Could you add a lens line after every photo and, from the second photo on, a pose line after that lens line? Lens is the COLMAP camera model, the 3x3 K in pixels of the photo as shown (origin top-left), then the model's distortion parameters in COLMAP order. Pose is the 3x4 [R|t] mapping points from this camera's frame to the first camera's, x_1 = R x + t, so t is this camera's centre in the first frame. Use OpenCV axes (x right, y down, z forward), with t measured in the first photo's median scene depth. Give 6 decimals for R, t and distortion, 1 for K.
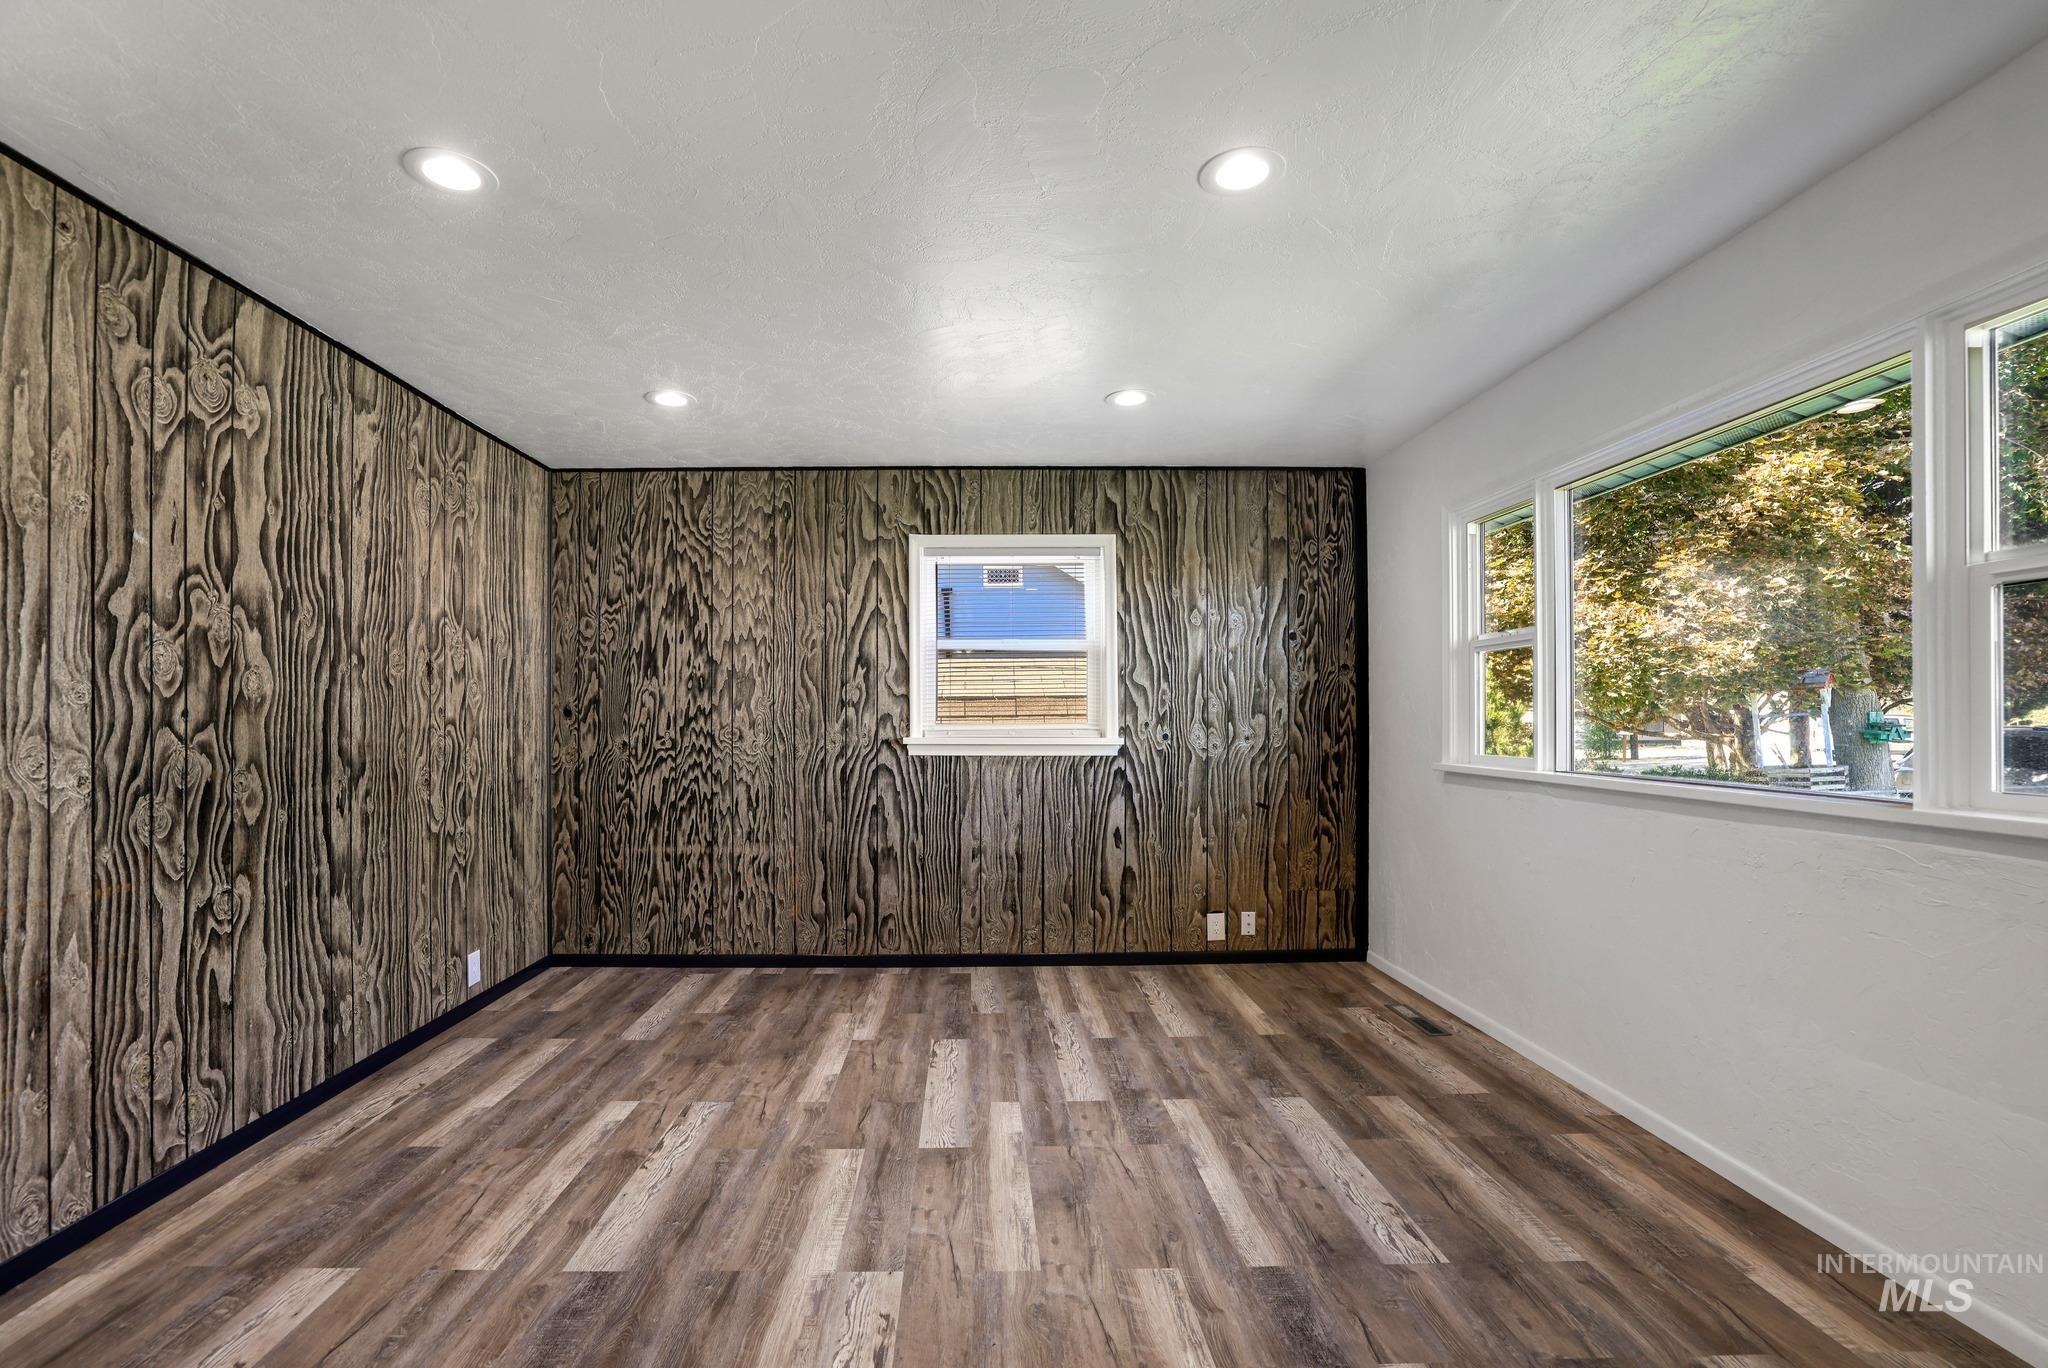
lens RADIAL K [[938.5, 0, 995.3], [0, 938.5, 705.0], [0, 0, 1]] dist [-0.000266, 0.000399]
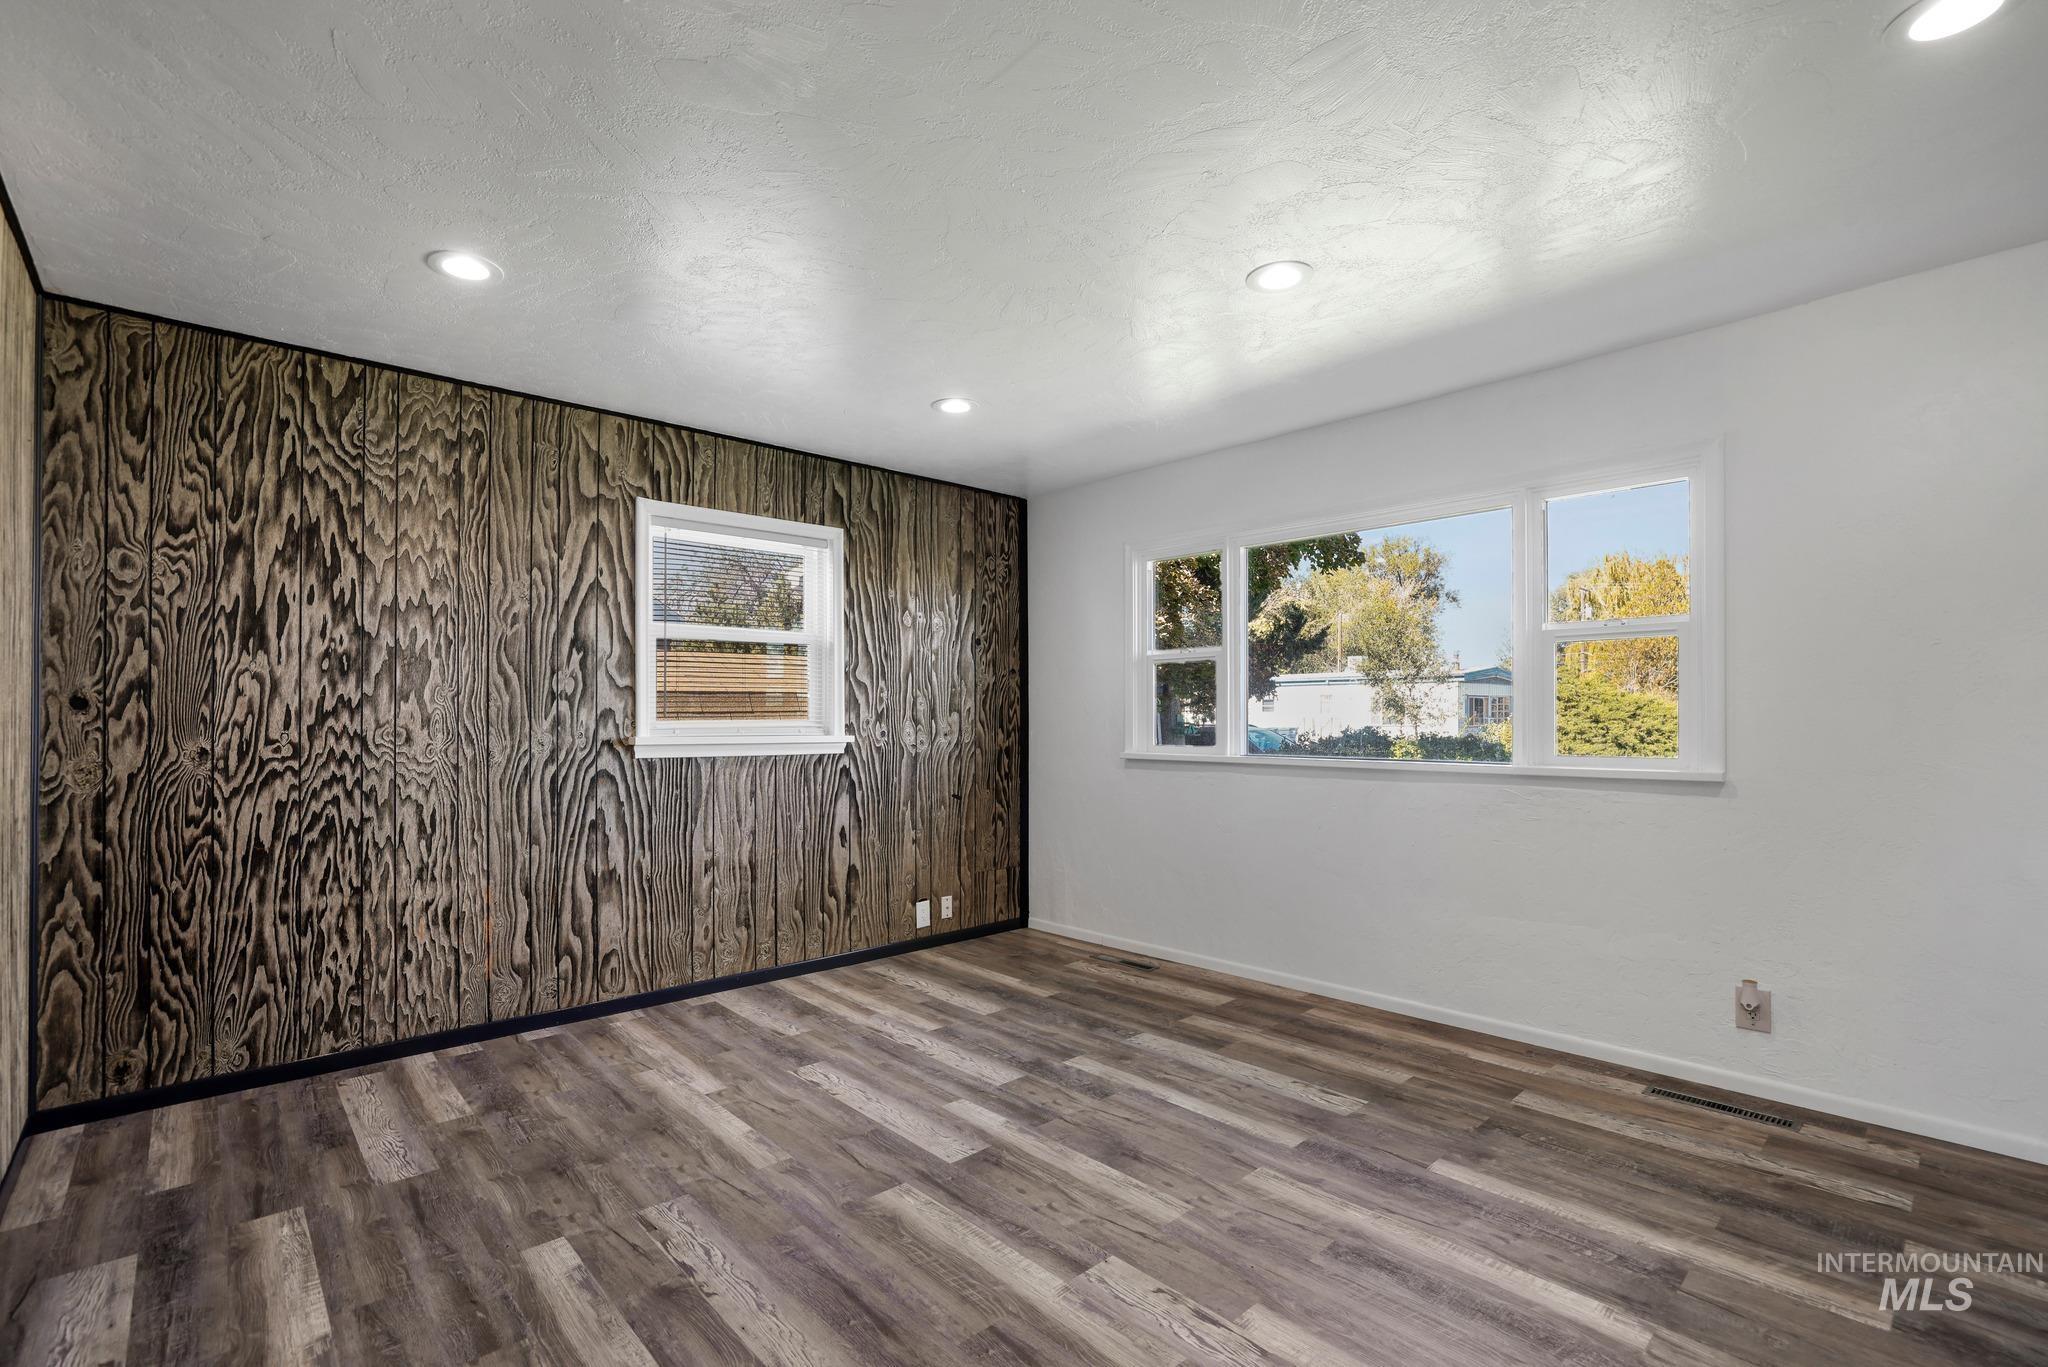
lens RADIAL K [[943.1, 0, 998.6], [0, 943.1, 699.3], [0, 0, 1]] dist [-0.002262, 0.007632]
pose [[0.751369, 0.014628, 0.659720, -0.409847], [-0.011217, 0.999893, -0.009395, 0.004866], [-0.659787, -0.000341, 0.751452, 0.148480]]
